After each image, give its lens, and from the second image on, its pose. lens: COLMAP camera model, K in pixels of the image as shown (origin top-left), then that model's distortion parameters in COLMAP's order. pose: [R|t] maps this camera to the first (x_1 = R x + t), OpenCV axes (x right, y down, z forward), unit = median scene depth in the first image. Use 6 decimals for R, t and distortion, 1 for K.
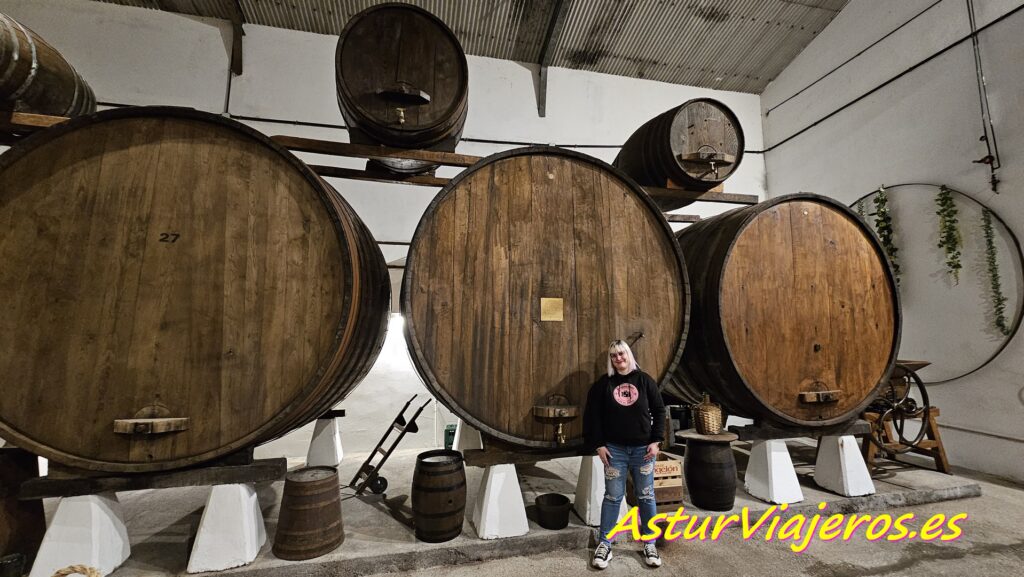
lens RADIAL K [[418.7, 0, 515.0], [0, 418.7, 290.6], [0, 0, 1]] dist [-0.001819, 0.001017]
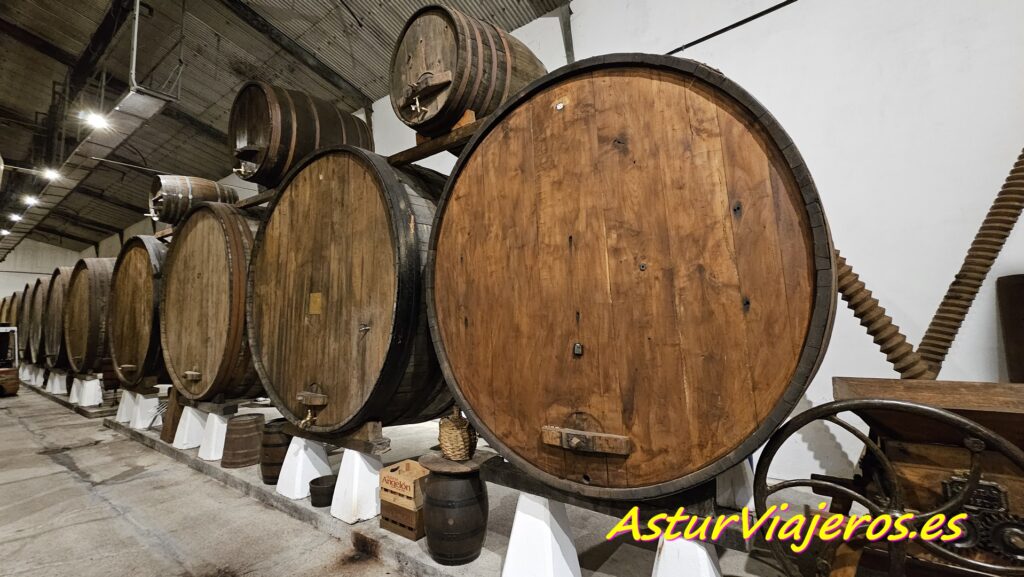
lens RADIAL K [[418.7, 0, 512.0], [0, 418.7, 289.9], [0, 0, 1]] dist [-0.001819, 0.001017]
pose [[0.661229, -0.062937, -0.747539, 1.153499], [0.093495, 0.995619, -0.001123, 0.055163], [0.744335, -0.069148, 0.664216, 0.623667]]
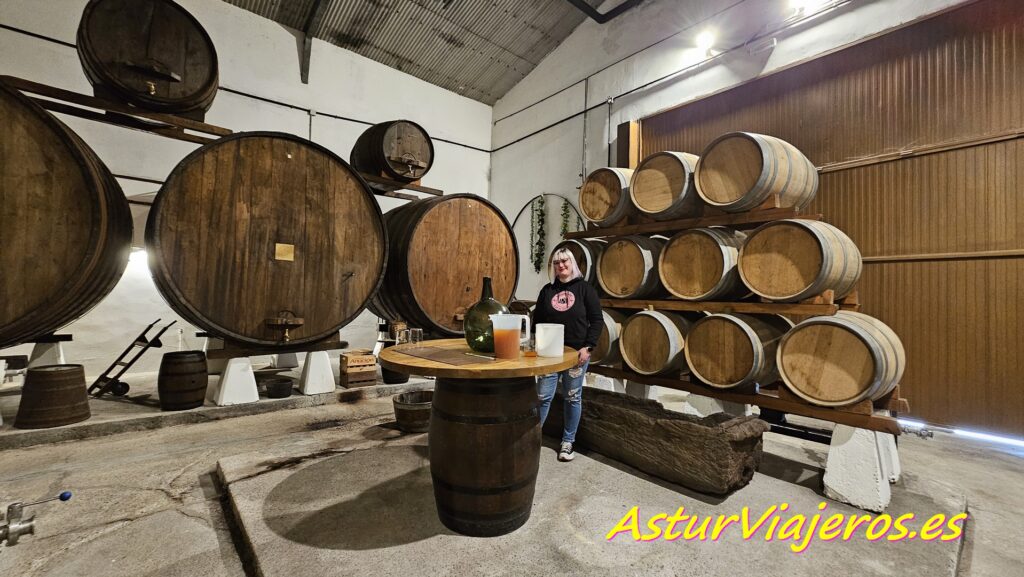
lens RADIAL K [[418.7, 0, 515.8], [0, 418.7, 291.6], [0, 0, 1]] dist [-0.001819, 0.001017]
pose [[0.881003, 0.036621, 0.471692, 0.107089], [-0.085365, 0.992941, 0.082349, -0.006009], [-0.465347, -0.112816, 0.877910, -0.601327]]
